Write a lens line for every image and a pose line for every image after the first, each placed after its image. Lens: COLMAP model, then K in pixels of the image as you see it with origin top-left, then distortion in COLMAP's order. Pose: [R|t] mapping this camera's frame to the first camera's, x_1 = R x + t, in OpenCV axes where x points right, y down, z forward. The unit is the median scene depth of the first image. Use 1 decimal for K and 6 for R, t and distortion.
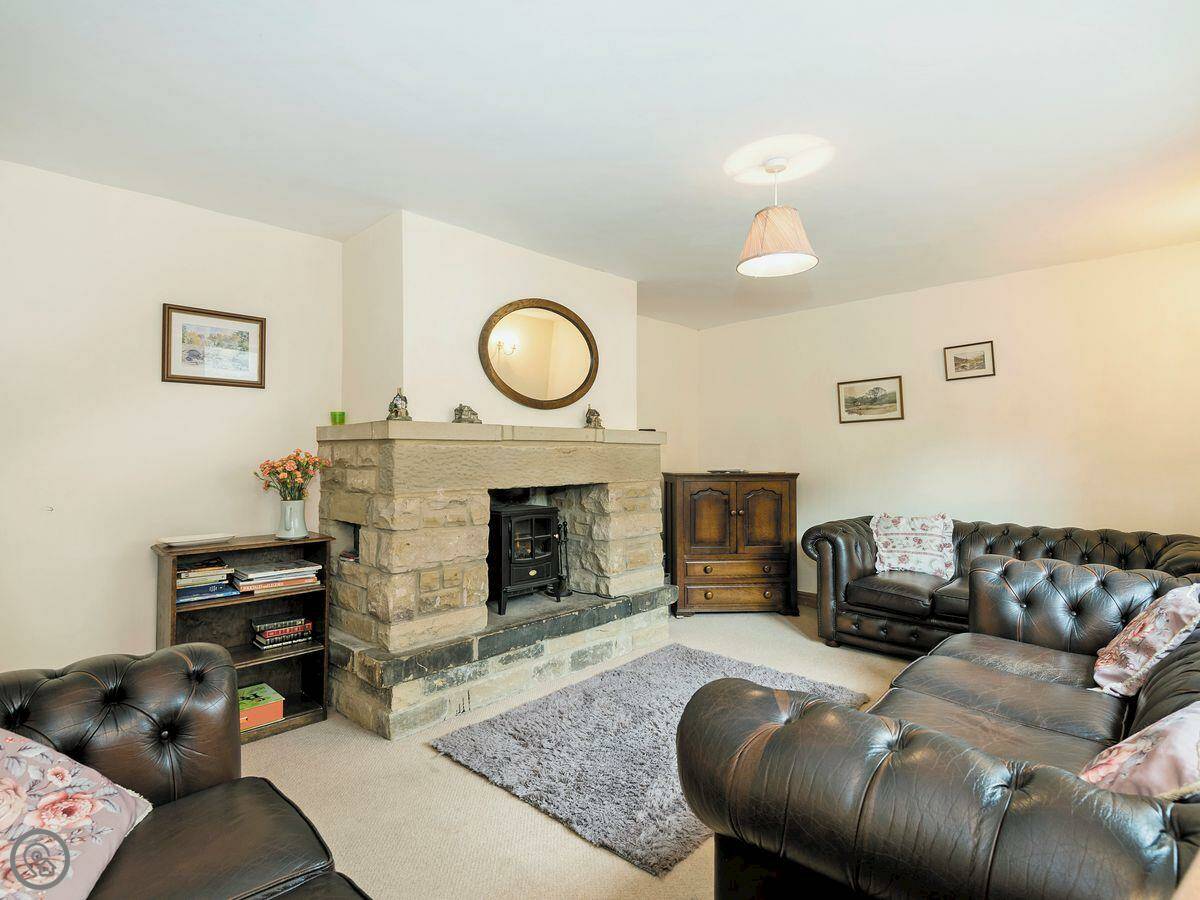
lens RADIAL K [[675.5, 0, 600.0], [0, 675.5, 450.0], [0, 0, 1]] dist [0.000651, 0.000073]
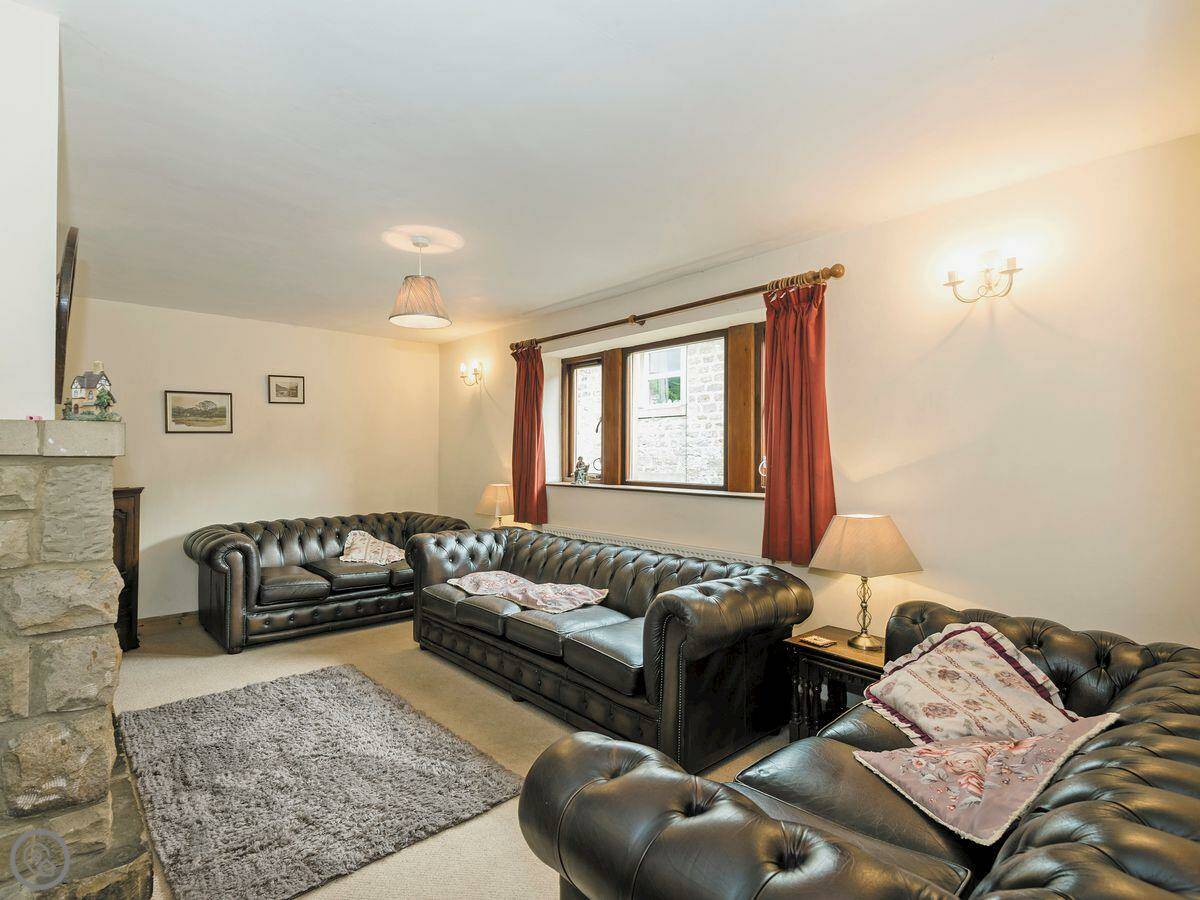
lens RADIAL K [[608.2, 0, 594.0], [0, 608.2, 450.0], [0, 0, 1]] dist [0.001040, 0.000489]
pose [[0.017421, 0.014043, 0.999750, -0.551396], [-0.016299, 0.999772, -0.013759, -0.014887], [-0.999715, -0.016055, 0.017646, 0.417687]]
